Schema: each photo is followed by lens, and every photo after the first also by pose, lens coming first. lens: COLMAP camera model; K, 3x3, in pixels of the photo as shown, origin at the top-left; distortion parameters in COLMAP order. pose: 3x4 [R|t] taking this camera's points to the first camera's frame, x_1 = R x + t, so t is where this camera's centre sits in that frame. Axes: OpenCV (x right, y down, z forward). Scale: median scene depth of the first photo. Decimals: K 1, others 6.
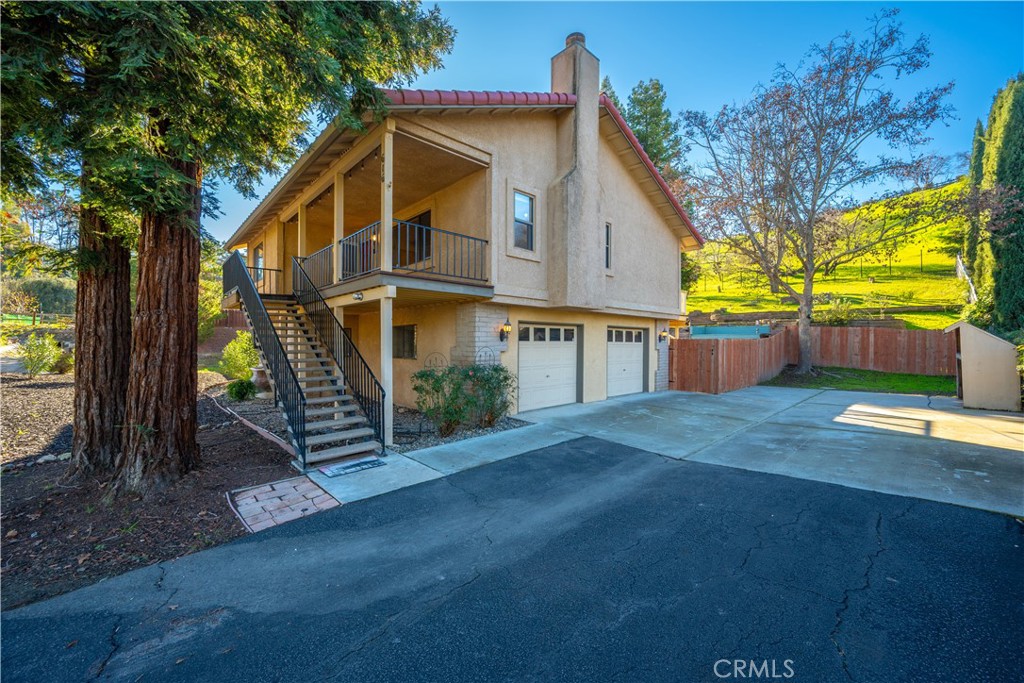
lens RADIAL K [[397.7, 0, 510.3], [0, 397.7, 341.8], [0, 0, 1]] dist [-0.000364, 0.000155]
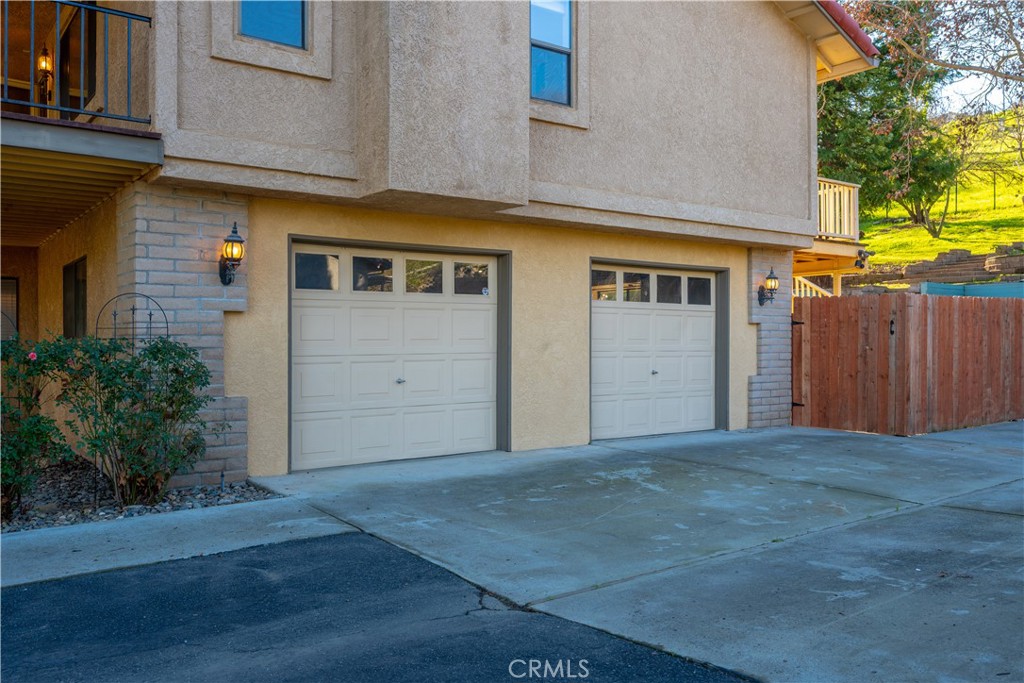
lens RADIAL K [[830.7, 0, 512.7], [0, 830.7, 340.1], [0, 0, 1]] dist [-0.008850, -0.001864]
pose [[0.993297, -0.006344, -0.115415, 0.322453], [0.006328, 0.999980, -0.000505, 0.050266], [0.115416, -0.000229, 0.993317, 0.210180]]
